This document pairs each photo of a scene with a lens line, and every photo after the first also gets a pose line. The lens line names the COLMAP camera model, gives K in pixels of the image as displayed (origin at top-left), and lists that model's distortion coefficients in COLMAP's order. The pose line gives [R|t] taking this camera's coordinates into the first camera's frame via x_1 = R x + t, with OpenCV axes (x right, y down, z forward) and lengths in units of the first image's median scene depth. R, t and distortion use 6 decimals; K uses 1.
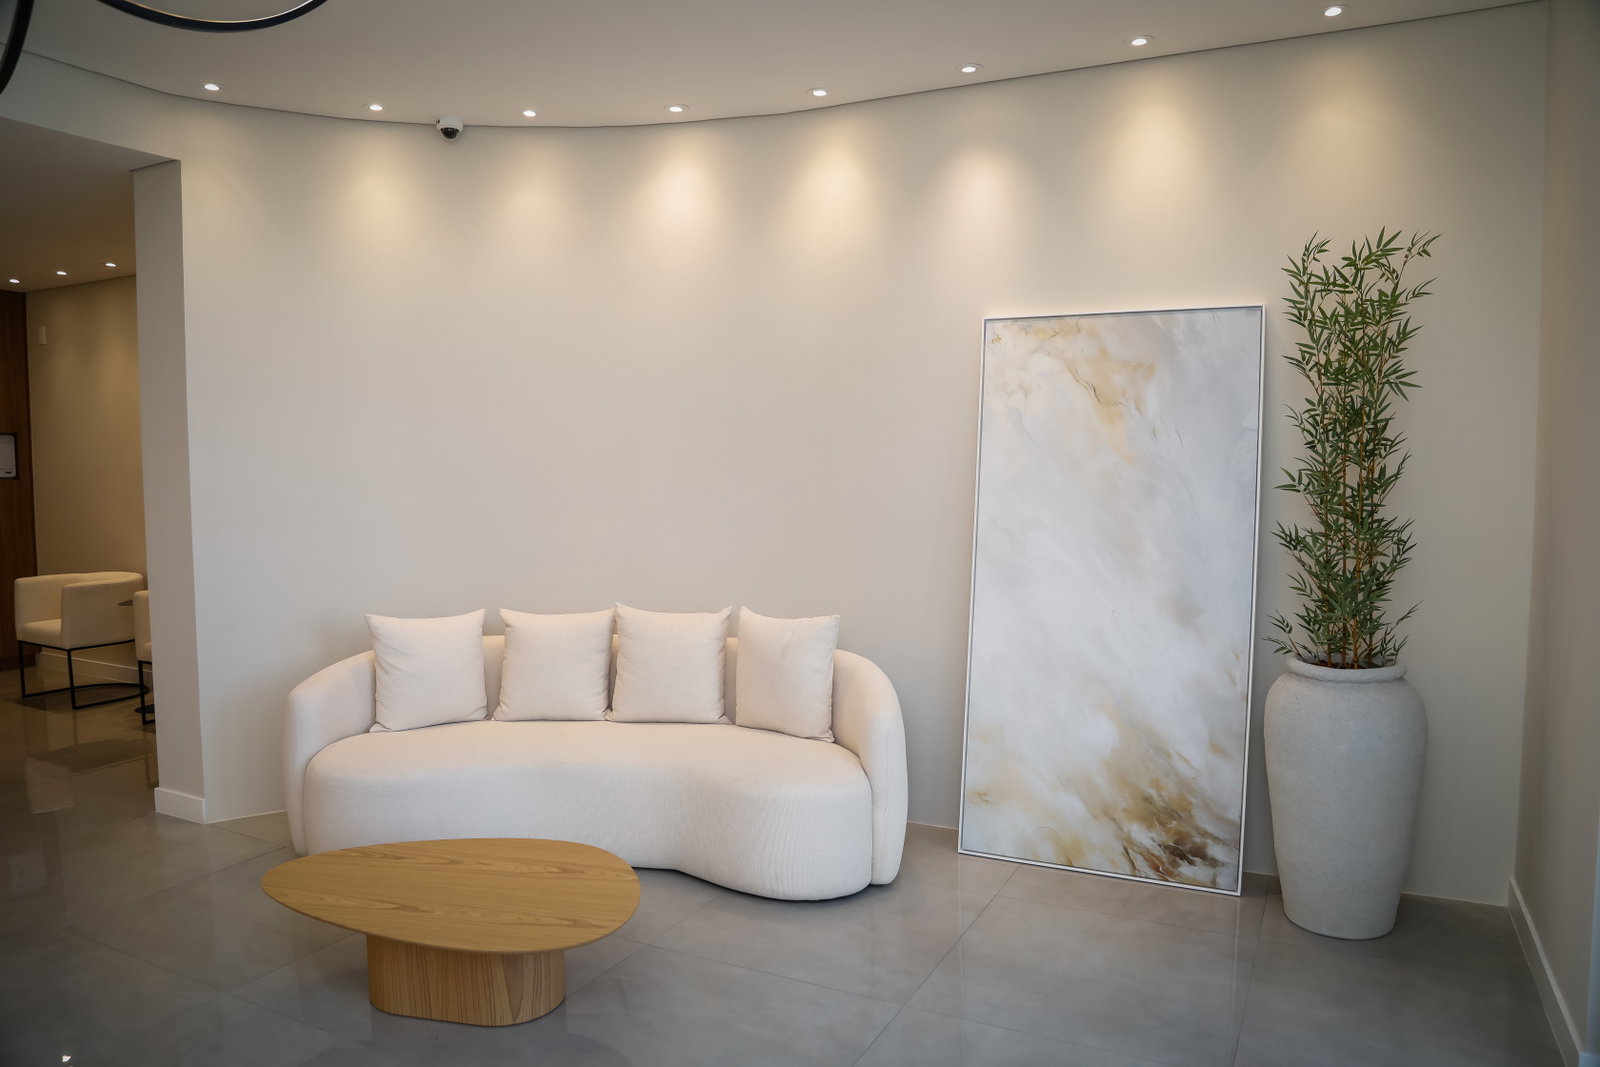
lens RADIAL K [[1211.7, 0, 800.0], [0, 1211.7, 533.5], [0, 0, 1]] dist [-0.001501, -0.000507]
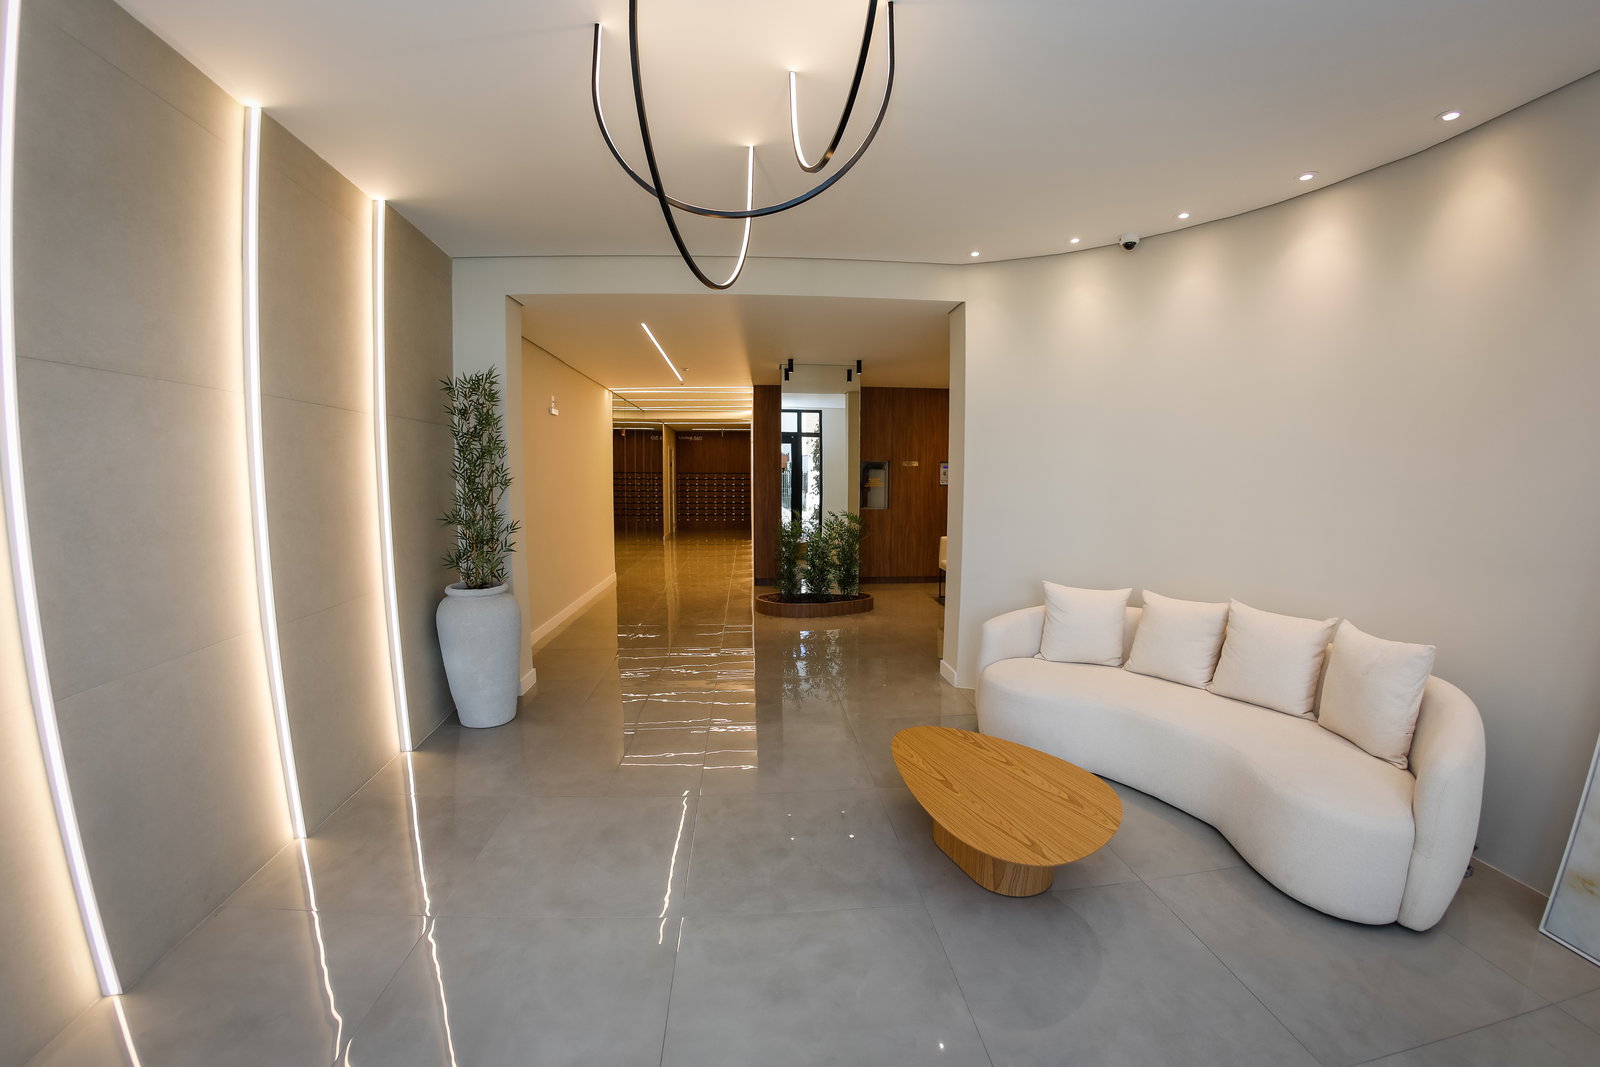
lens RADIAL K [[666.7, 0, 800.0], [0, 666.7, 544.0], [0, 0, 1]] dist [-0.070590, 0.006243]
pose [[0.558738, 0.093056, -0.824107, 0.149180], [-0.058567, 0.995632, 0.072716, -0.021602], [0.827274, 0.007636, 0.561747, 0.281972]]
